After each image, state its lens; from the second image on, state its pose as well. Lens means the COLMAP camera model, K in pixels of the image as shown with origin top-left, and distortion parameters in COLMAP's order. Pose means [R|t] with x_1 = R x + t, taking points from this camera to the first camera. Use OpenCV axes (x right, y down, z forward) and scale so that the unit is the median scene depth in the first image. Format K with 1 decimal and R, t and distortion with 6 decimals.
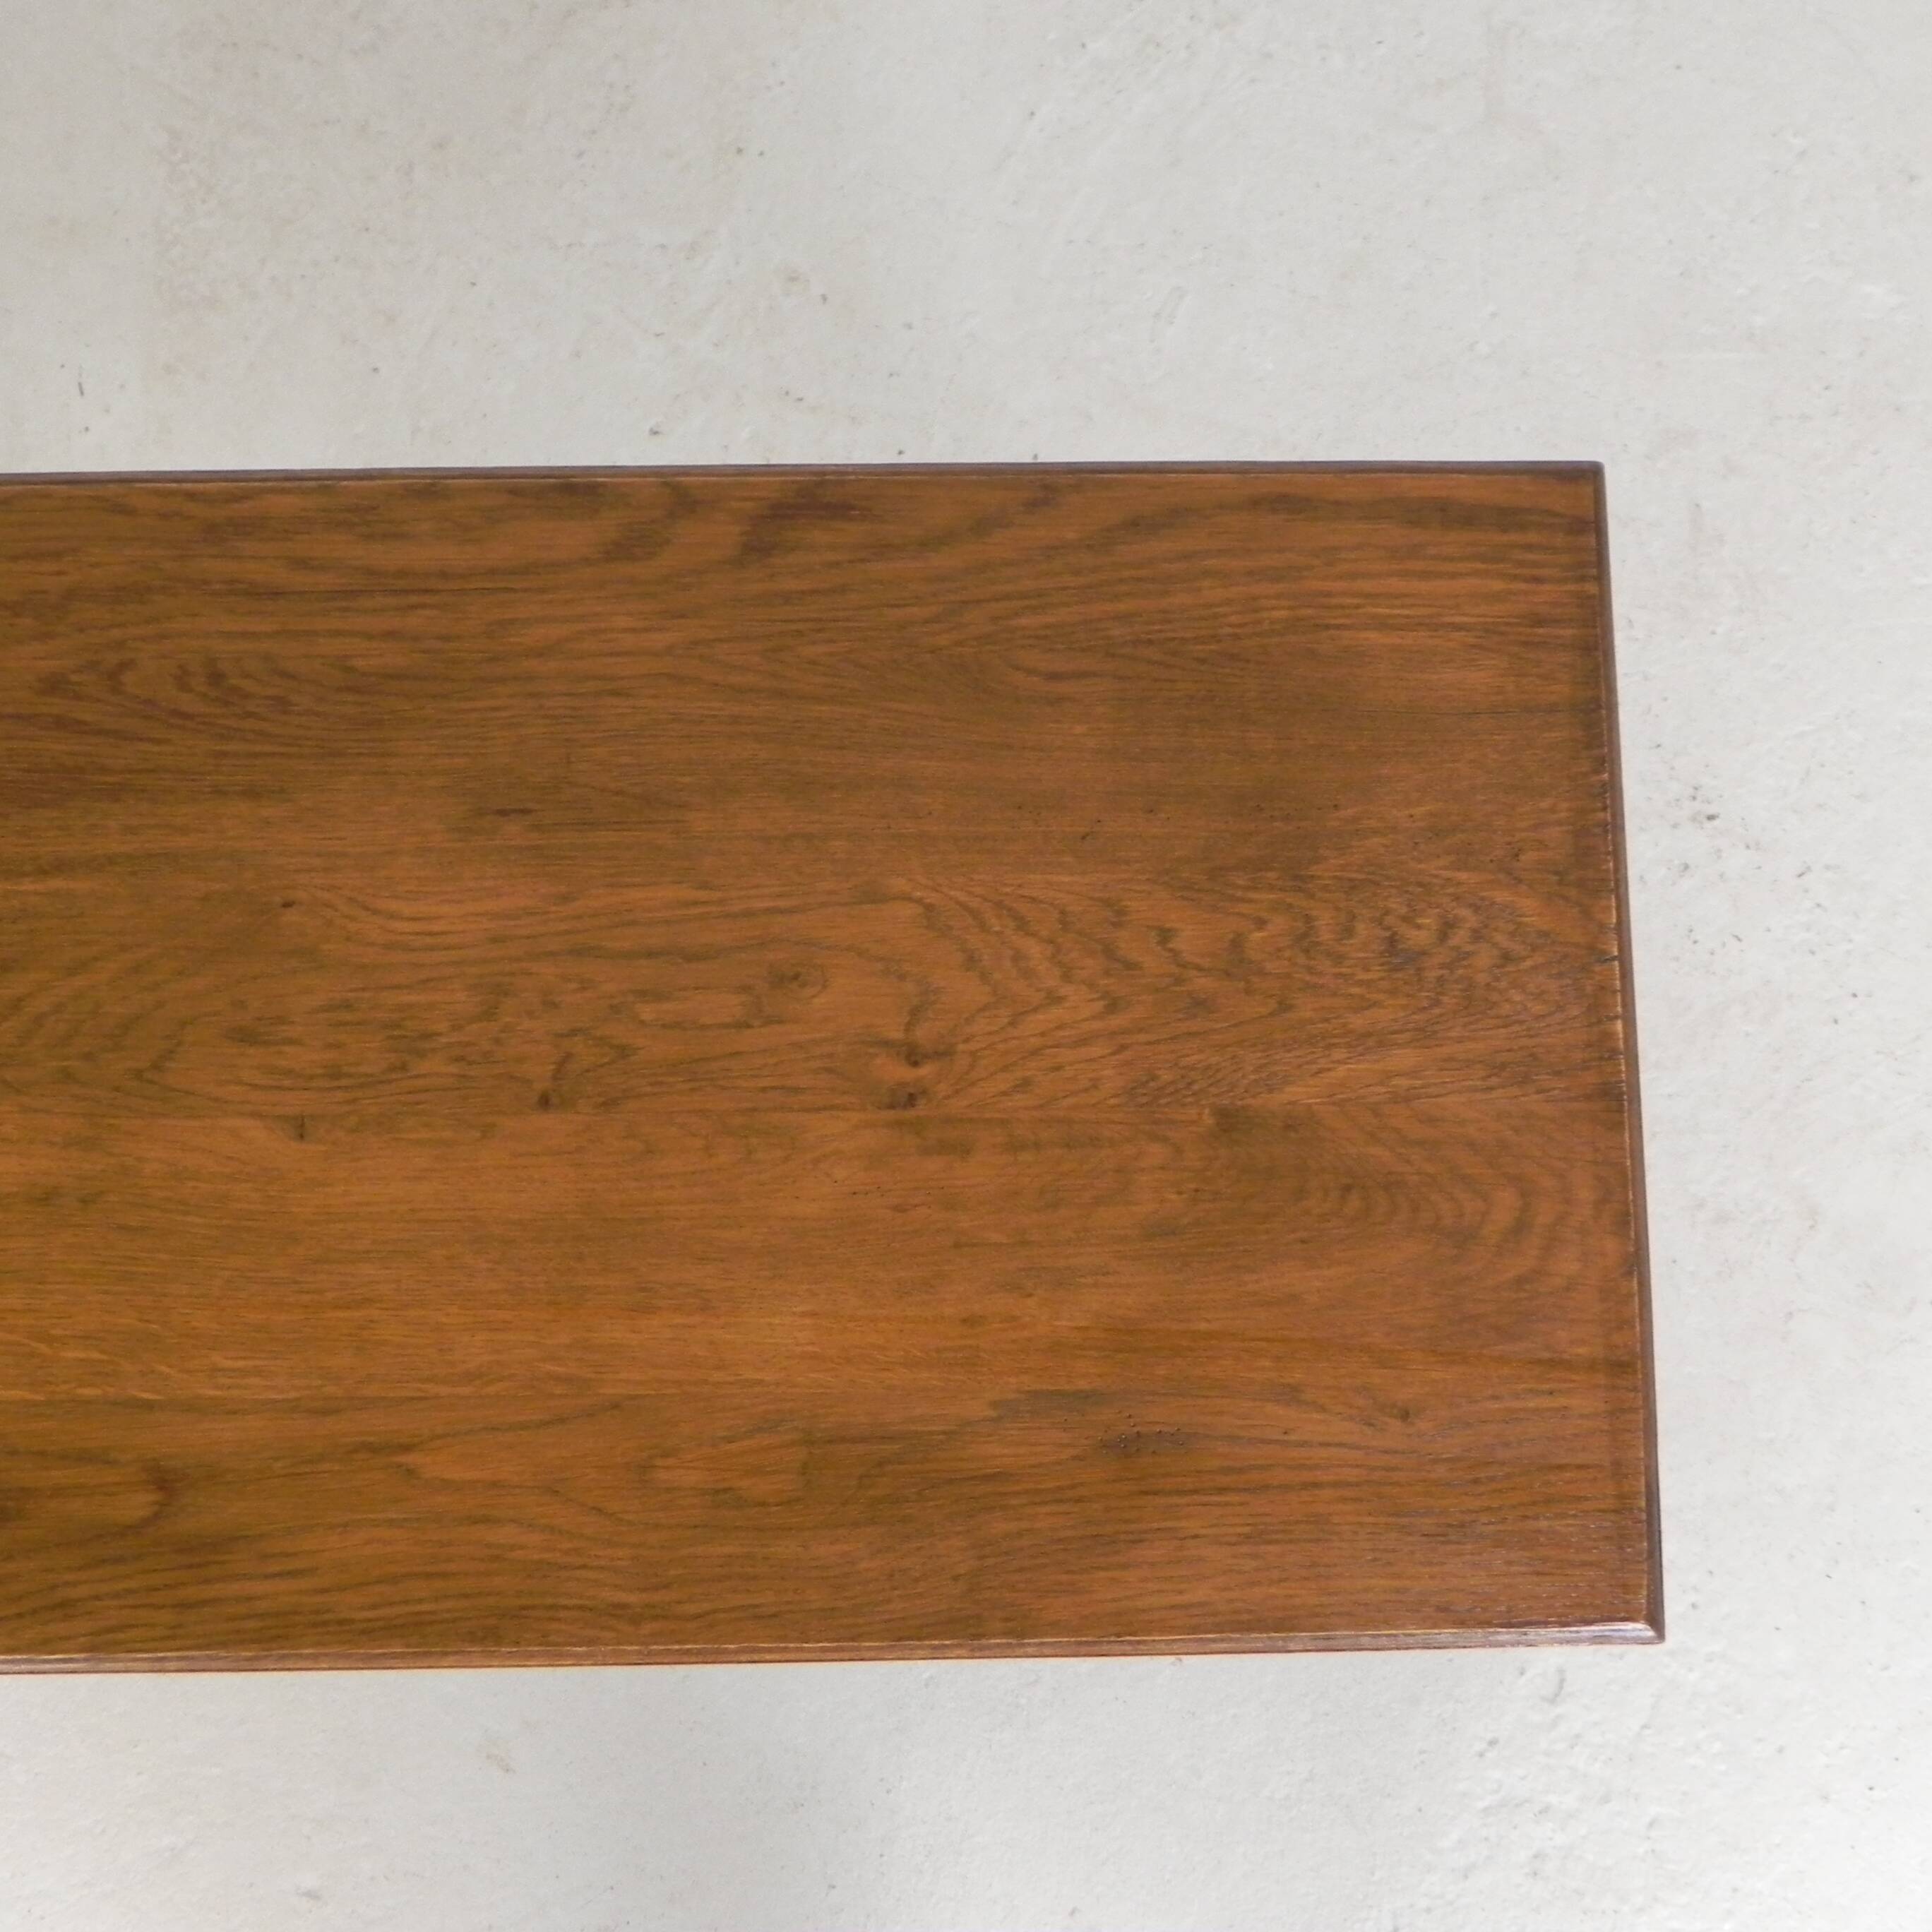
lens RADIAL K [[1933.5, 0, 968.2], [0, 1933.5, 960.4], [0, 0, 1]] dist [-0.010115, -0.007503]
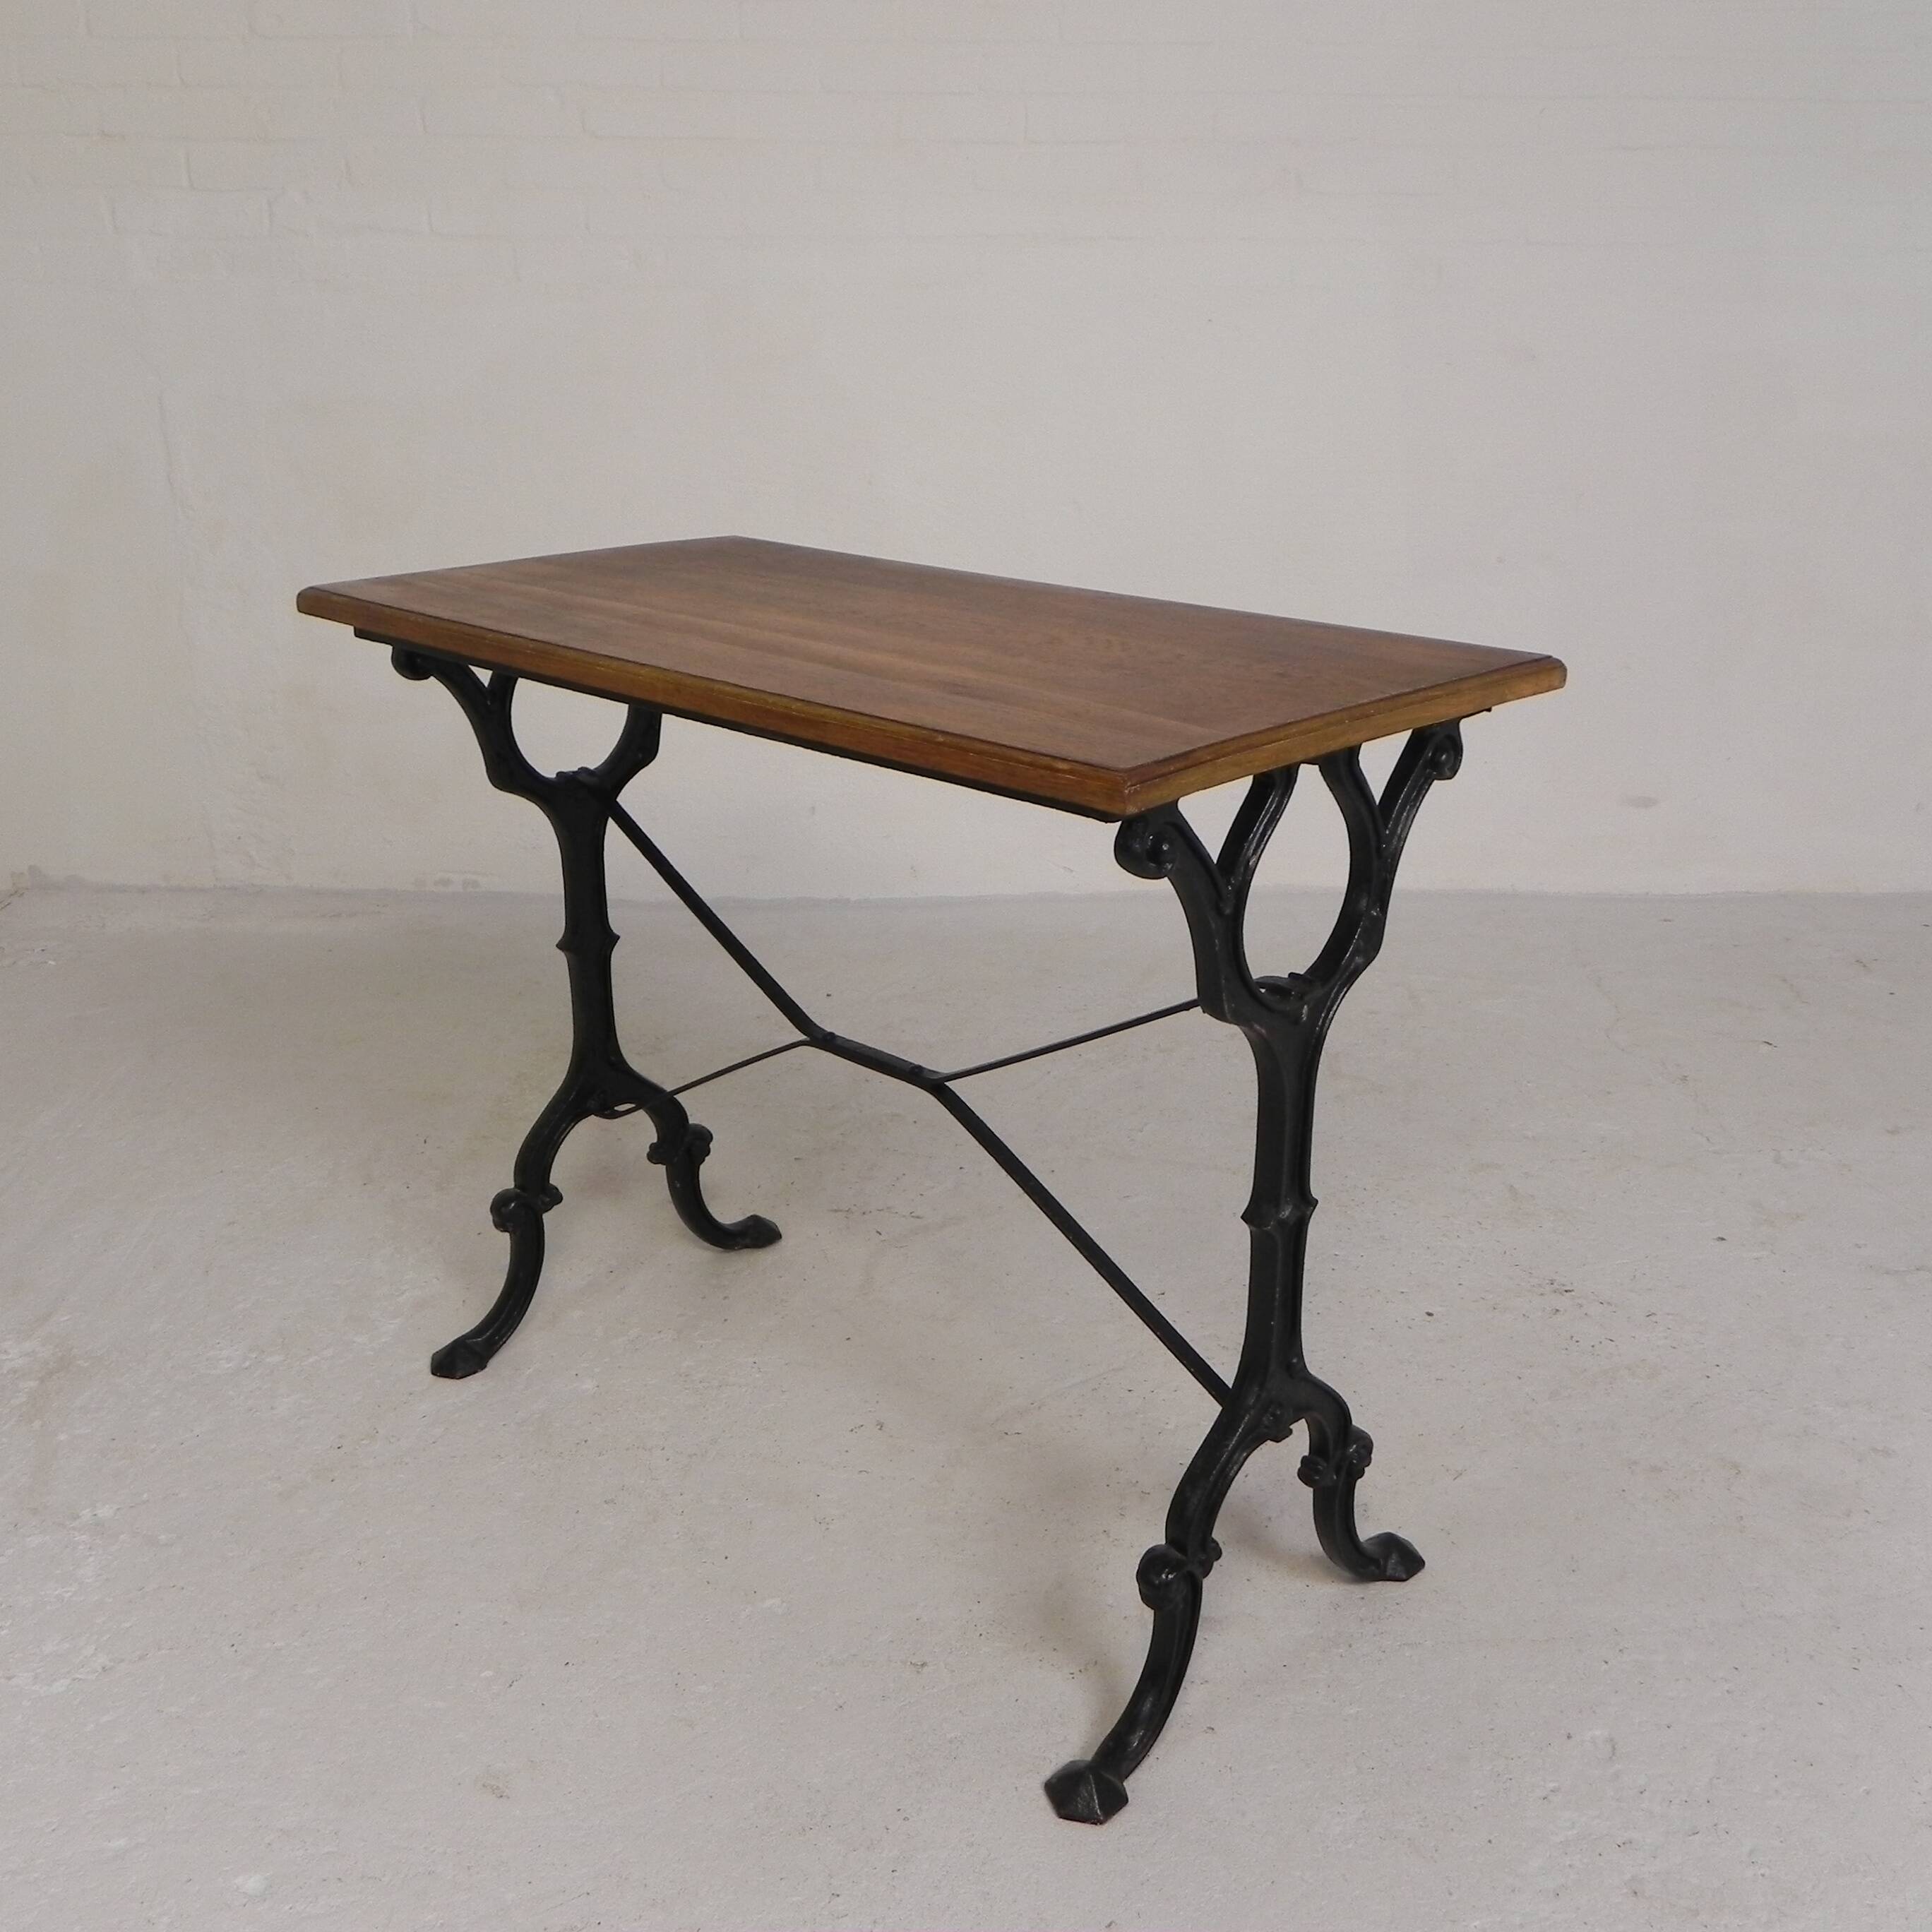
lens RADIAL K [[1933.5, 0, 968.2], [0, 1933.5, 960.4], [0, 0, 1]] dist [-0.010115, -0.007503]
pose [[0.999490, -0.003830, -0.031710, 0.036908], [-0.026891, 0.434811, -0.900120, 2.049414], [0.017235, 0.900514, 0.434486, 0.433900]]
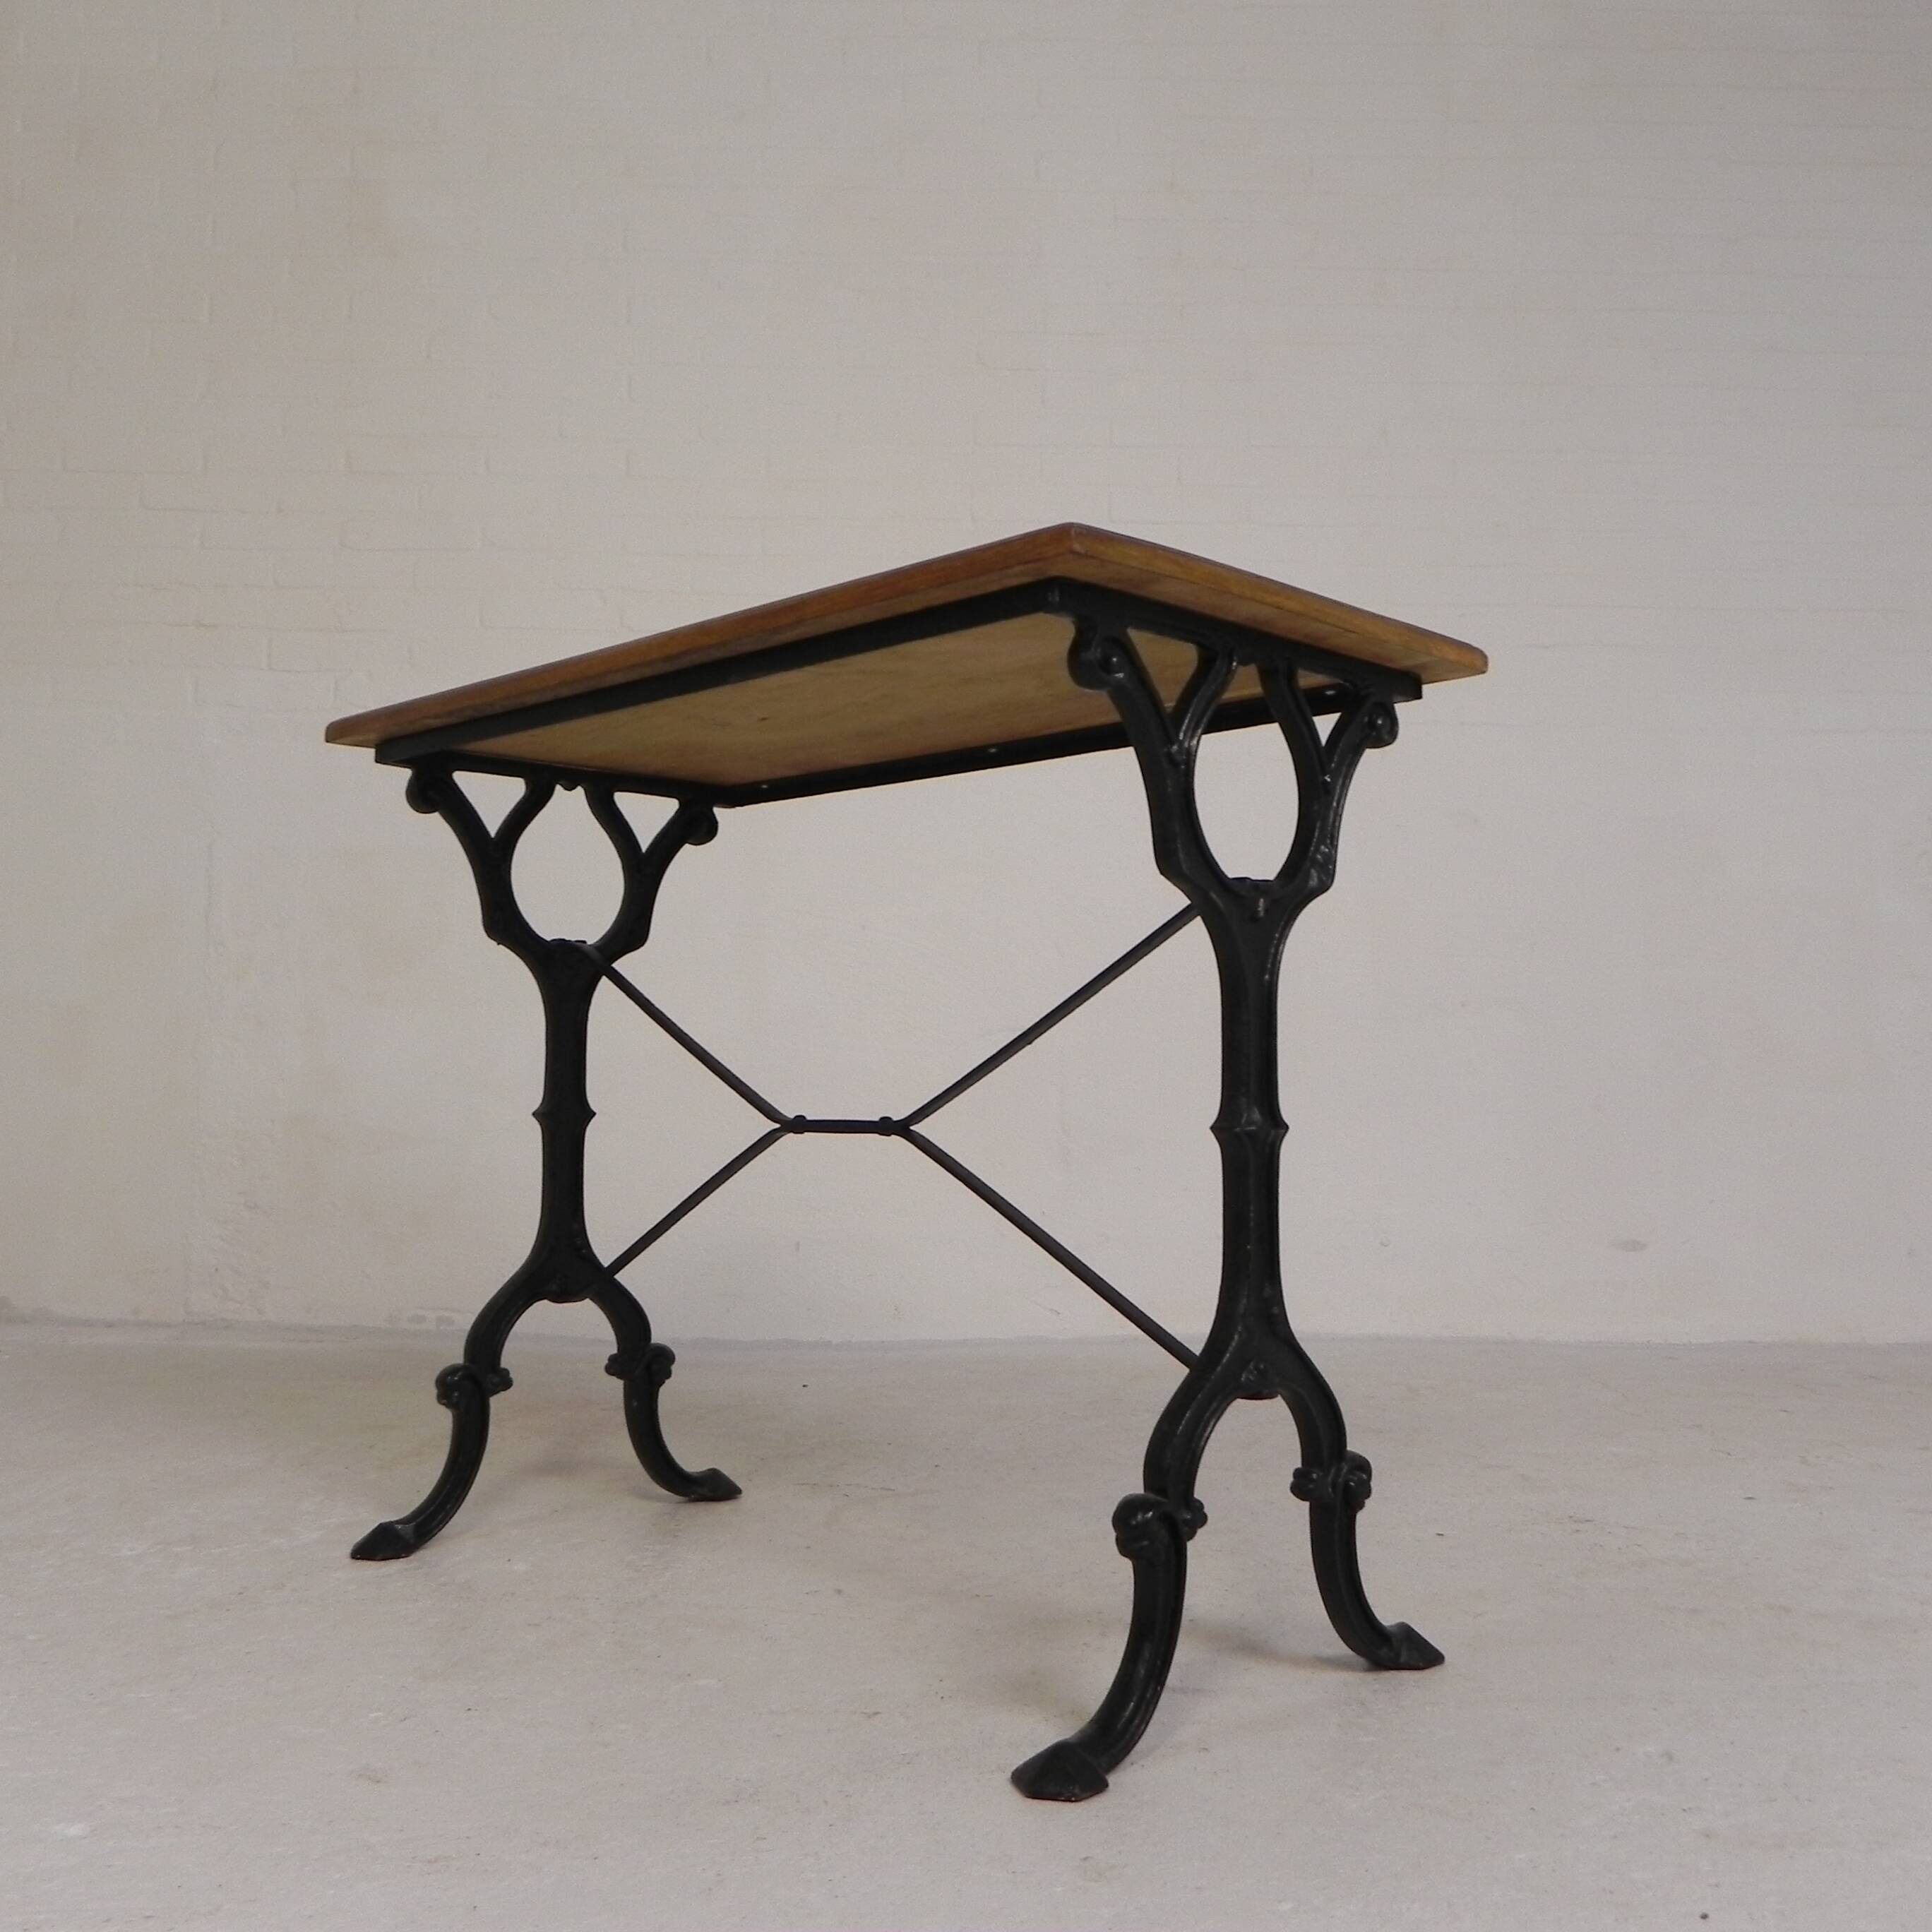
lens RADIAL K [[1937.9, 0, 964.8], [0, 1937.9, 954.4], [0, 0, 1]] dist [-0.011918, -0.008002]
pose [[0.999485, -0.009307, -0.030715, 0.064406], [-0.030362, 0.036012, -0.998890, 2.285019], [0.010403, 0.999308, 0.035711, 1.189651]]
